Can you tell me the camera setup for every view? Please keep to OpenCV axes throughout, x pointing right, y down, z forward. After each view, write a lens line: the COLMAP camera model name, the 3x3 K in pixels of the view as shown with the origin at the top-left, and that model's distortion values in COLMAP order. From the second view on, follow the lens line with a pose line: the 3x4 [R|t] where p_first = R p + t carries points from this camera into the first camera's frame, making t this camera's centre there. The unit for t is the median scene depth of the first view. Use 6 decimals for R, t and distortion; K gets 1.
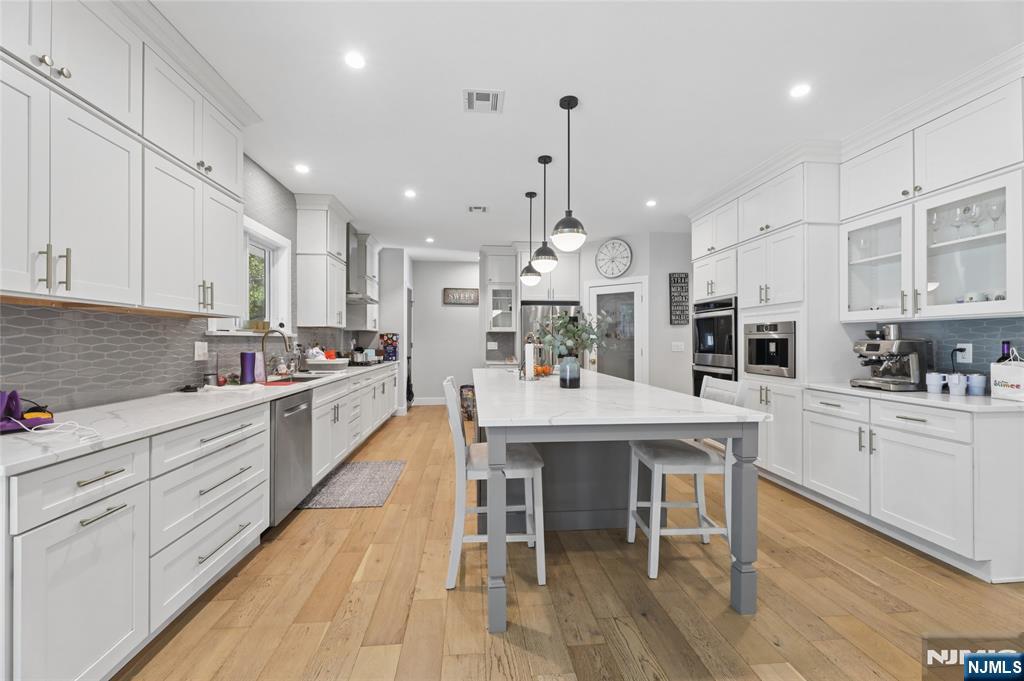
lens RADIAL K [[414.0, 0, 514.1], [0, 414.0, 339.5], [0, 0, 1]] dist [-0.001249, -0.000742]
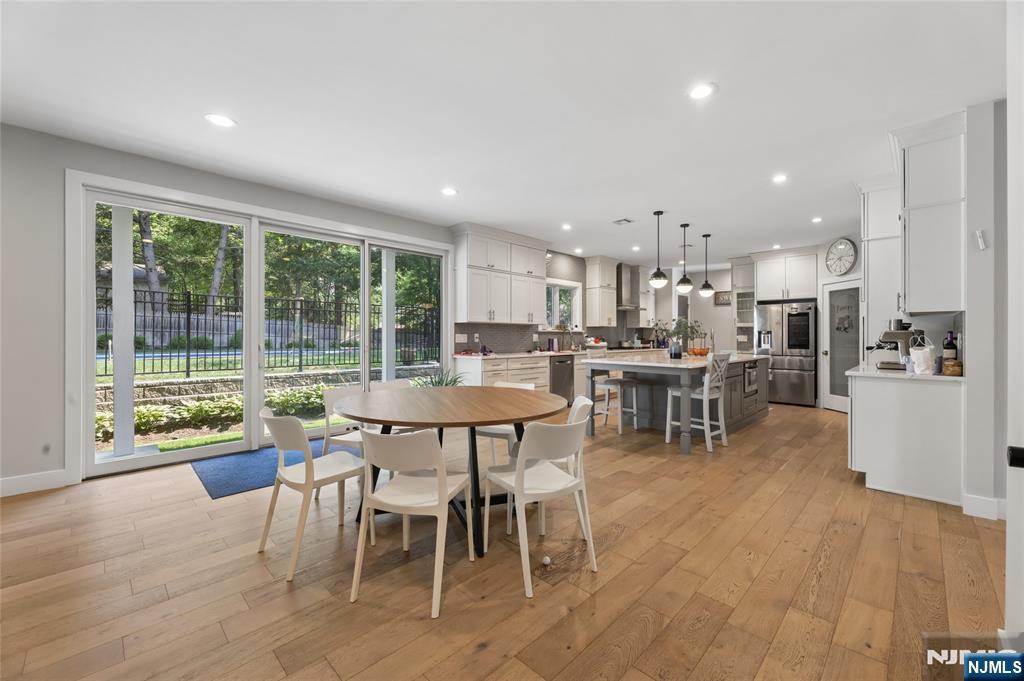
lens RADIAL K [[414.0, 0, 510.6], [0, 414.0, 336.8], [0, 0, 1]] dist [-0.001249, -0.000742]
pose [[0.636254, 0.001314, -0.771478, 0.769547], [0.002761, 0.999988, 0.003980, 0.007387], [0.771475, -0.004662, 0.636243, -0.517742]]
